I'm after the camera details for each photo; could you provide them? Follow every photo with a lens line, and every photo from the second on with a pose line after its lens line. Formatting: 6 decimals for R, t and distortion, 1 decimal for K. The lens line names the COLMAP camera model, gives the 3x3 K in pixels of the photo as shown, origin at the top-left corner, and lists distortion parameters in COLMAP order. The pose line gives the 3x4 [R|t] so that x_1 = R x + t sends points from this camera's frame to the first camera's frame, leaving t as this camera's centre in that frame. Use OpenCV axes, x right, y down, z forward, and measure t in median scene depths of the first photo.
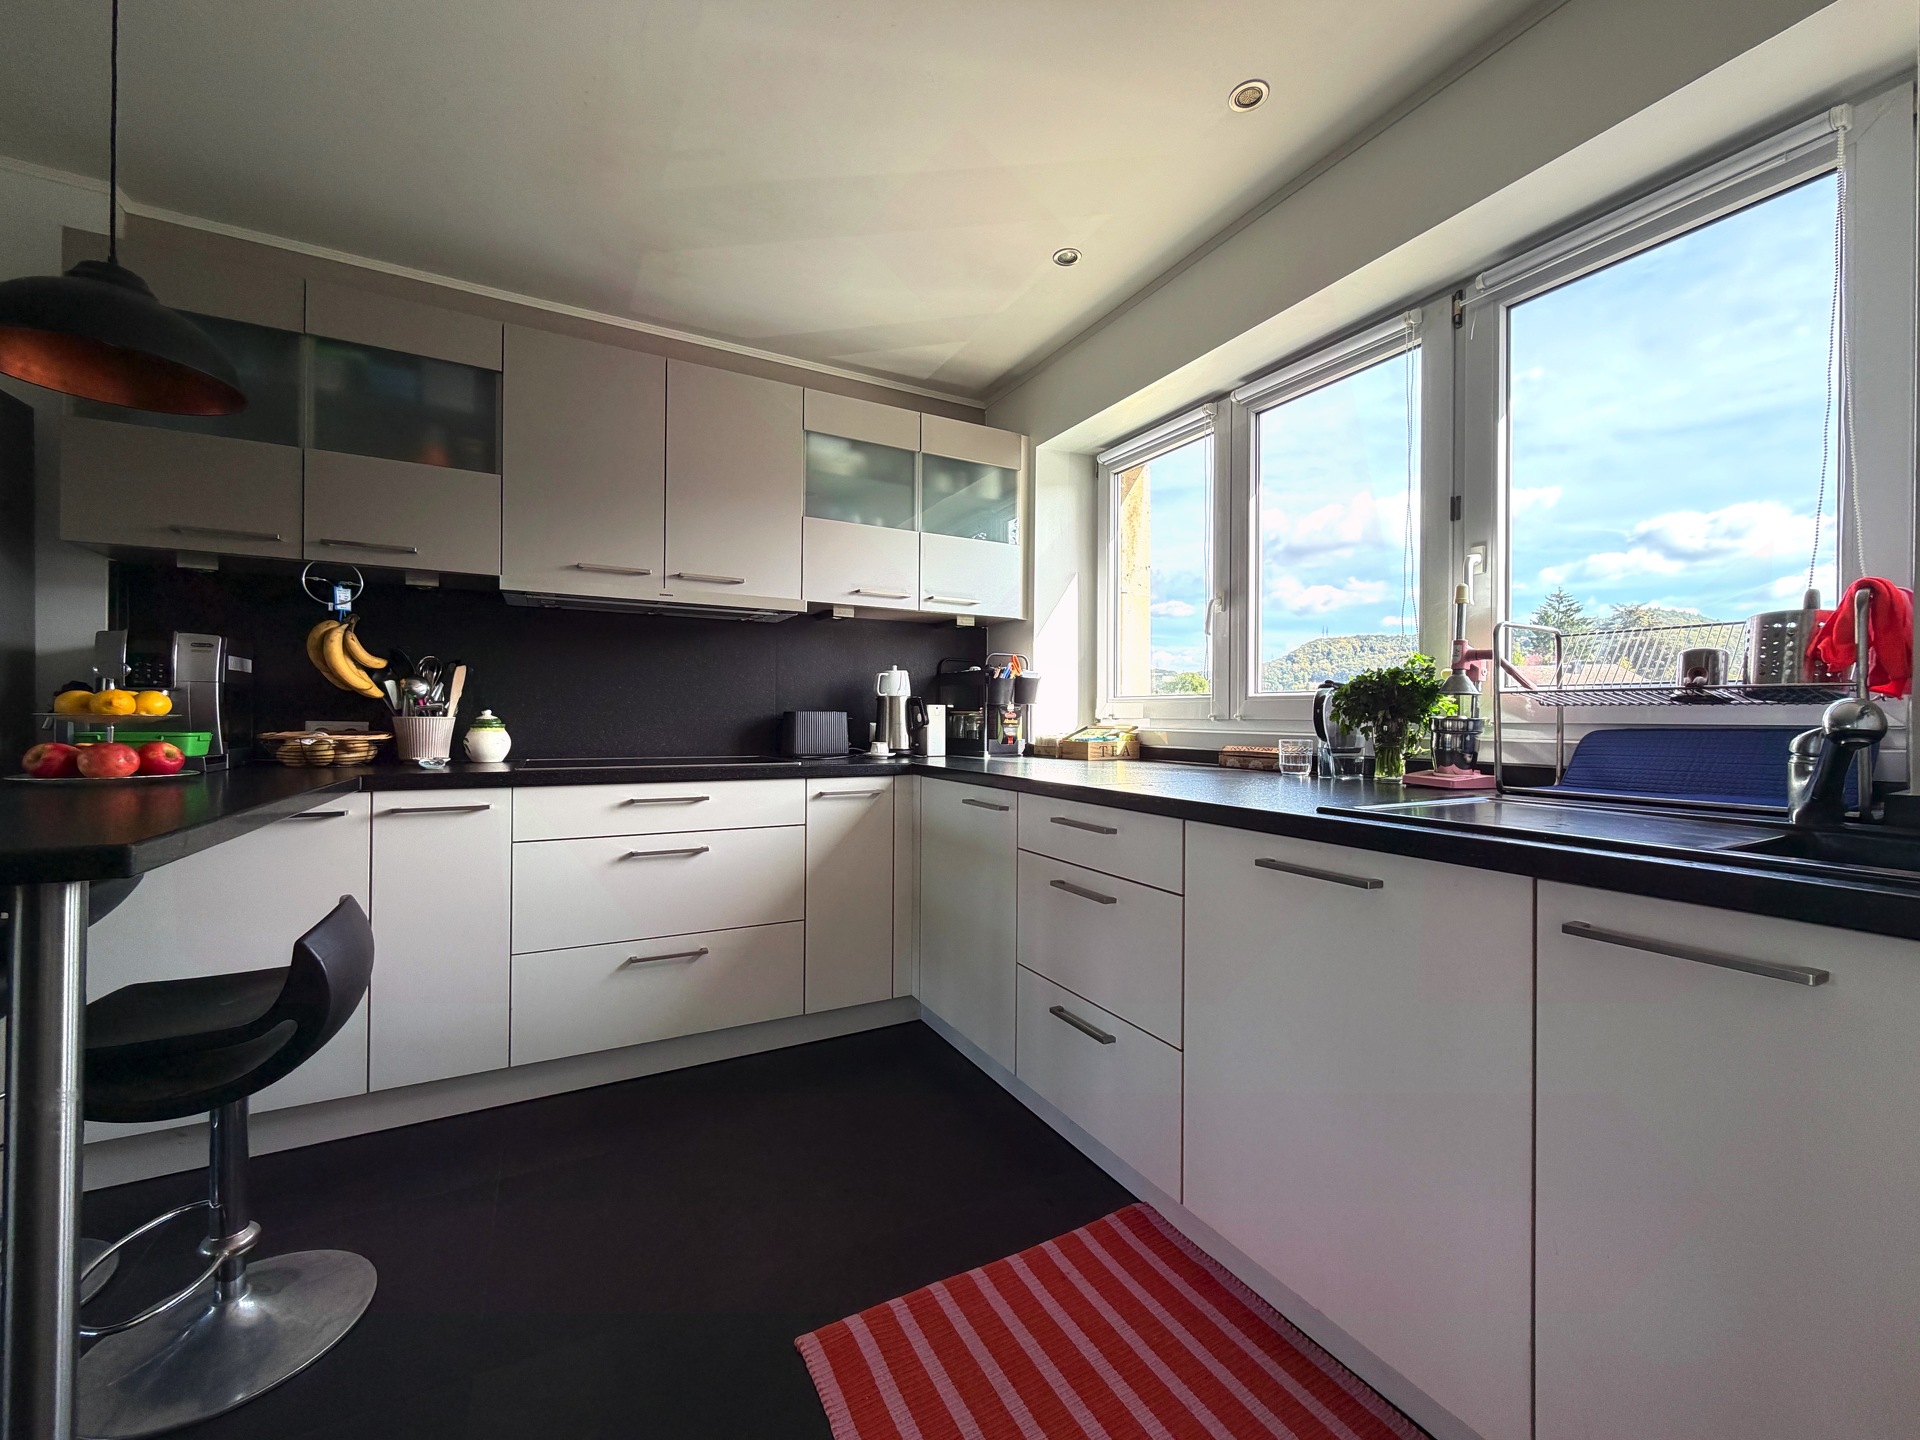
lens RADIAL K [[773.1, 0, 966.4], [0, 773.1, 715.1], [0, 0, 1]] dist [0.003049, -0.000150]
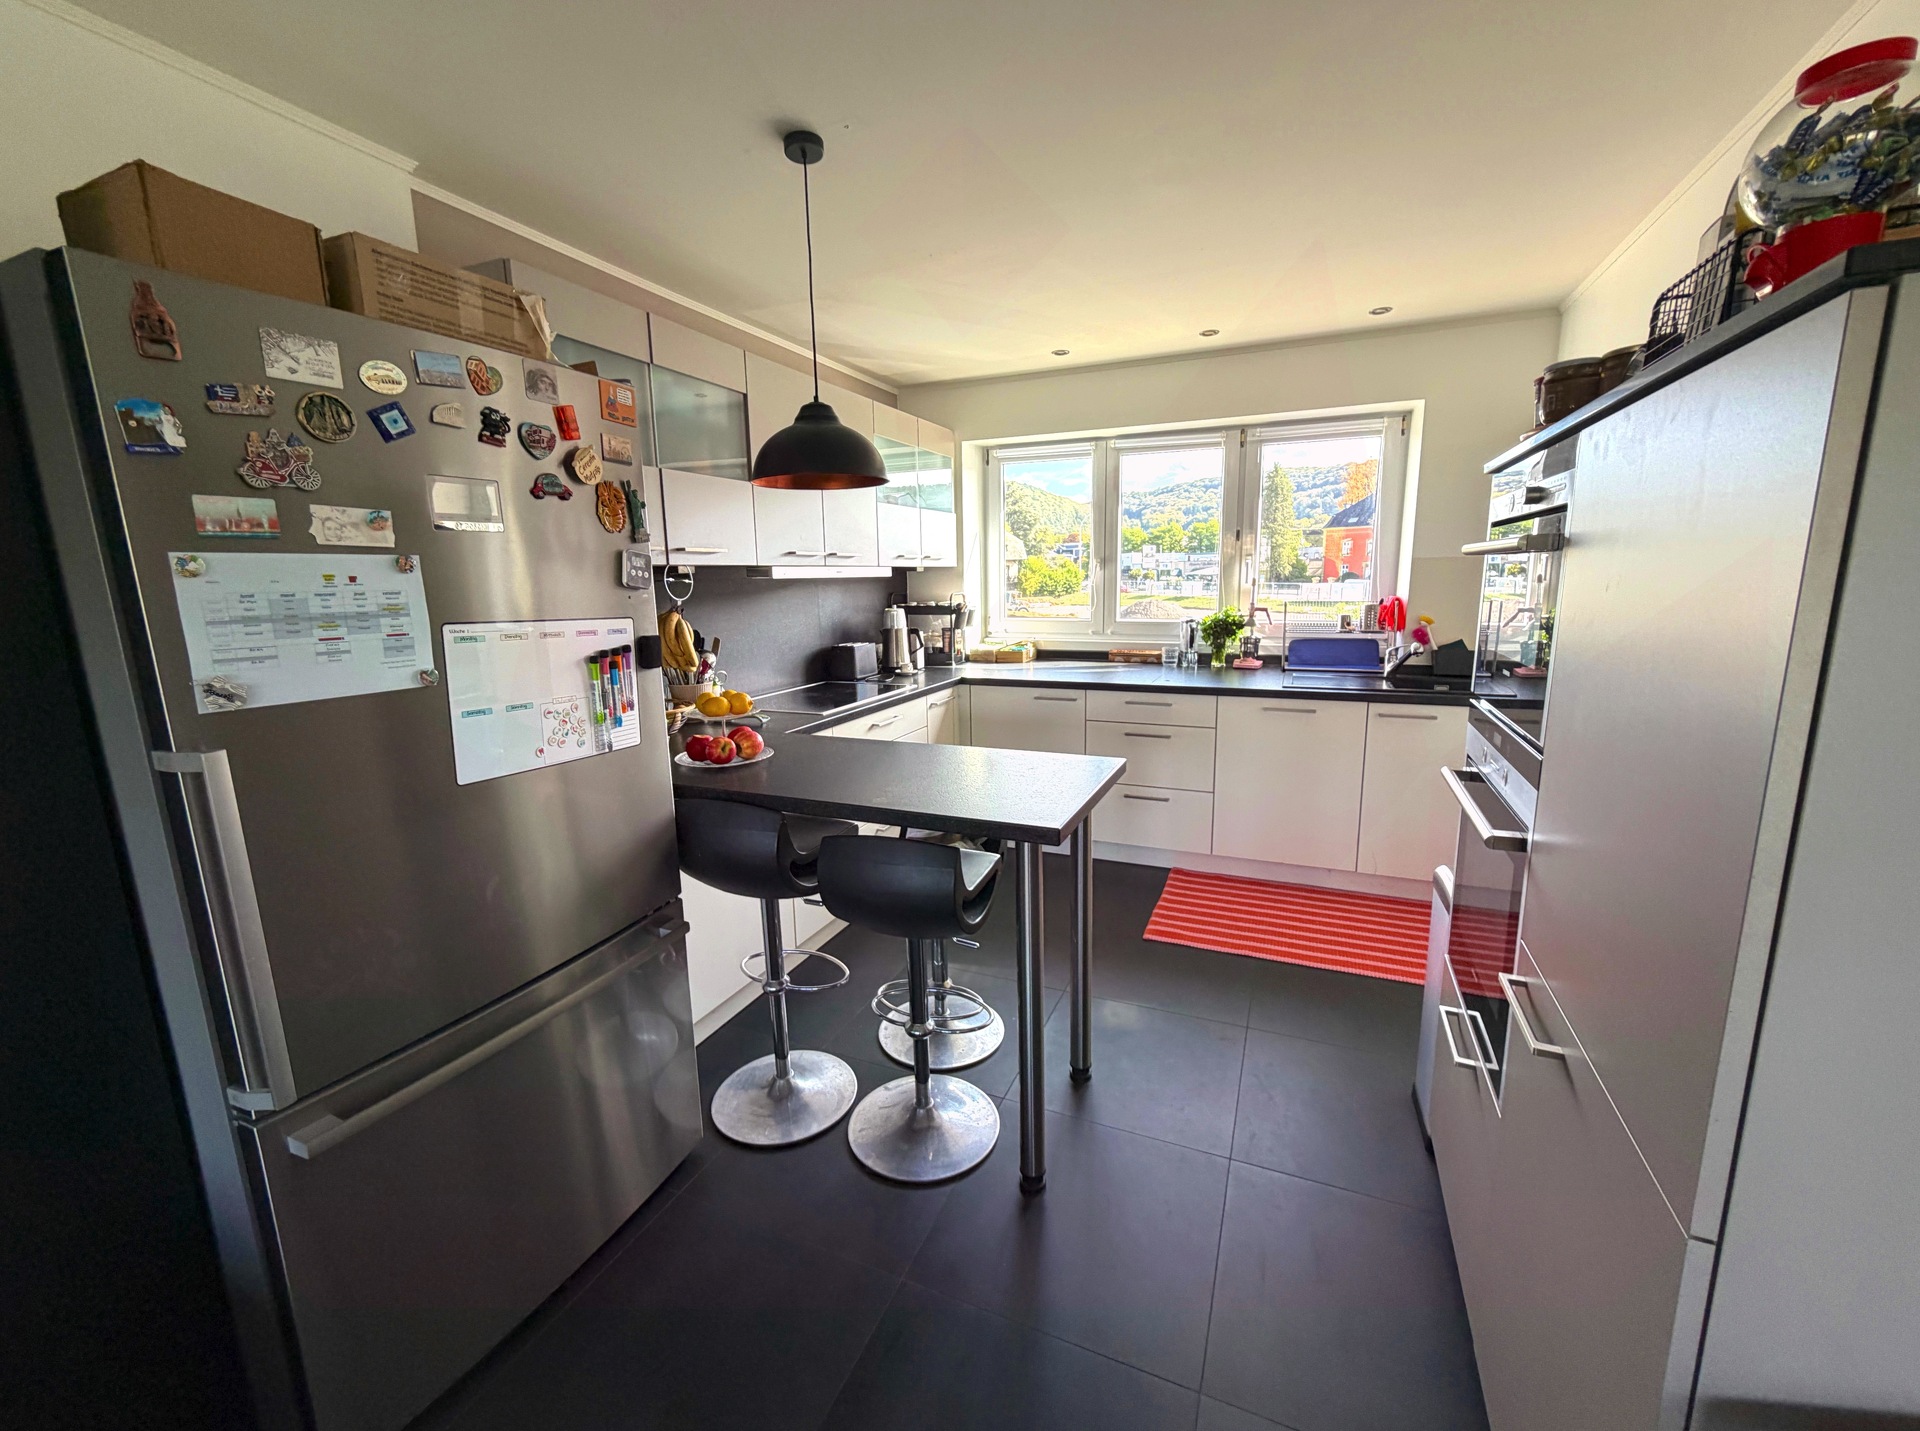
lens RADIAL K [[773.1, 0, 972.1], [0, 773.1, 714.9], [0, 0, 1]] dist [0.003049, -0.000150]
pose [[0.785123, -0.131074, 0.605311, -1.399426], [0.021809, 0.982594, 0.184482, -0.205962], [-0.618956, -0.131640, 0.774316, -0.280274]]
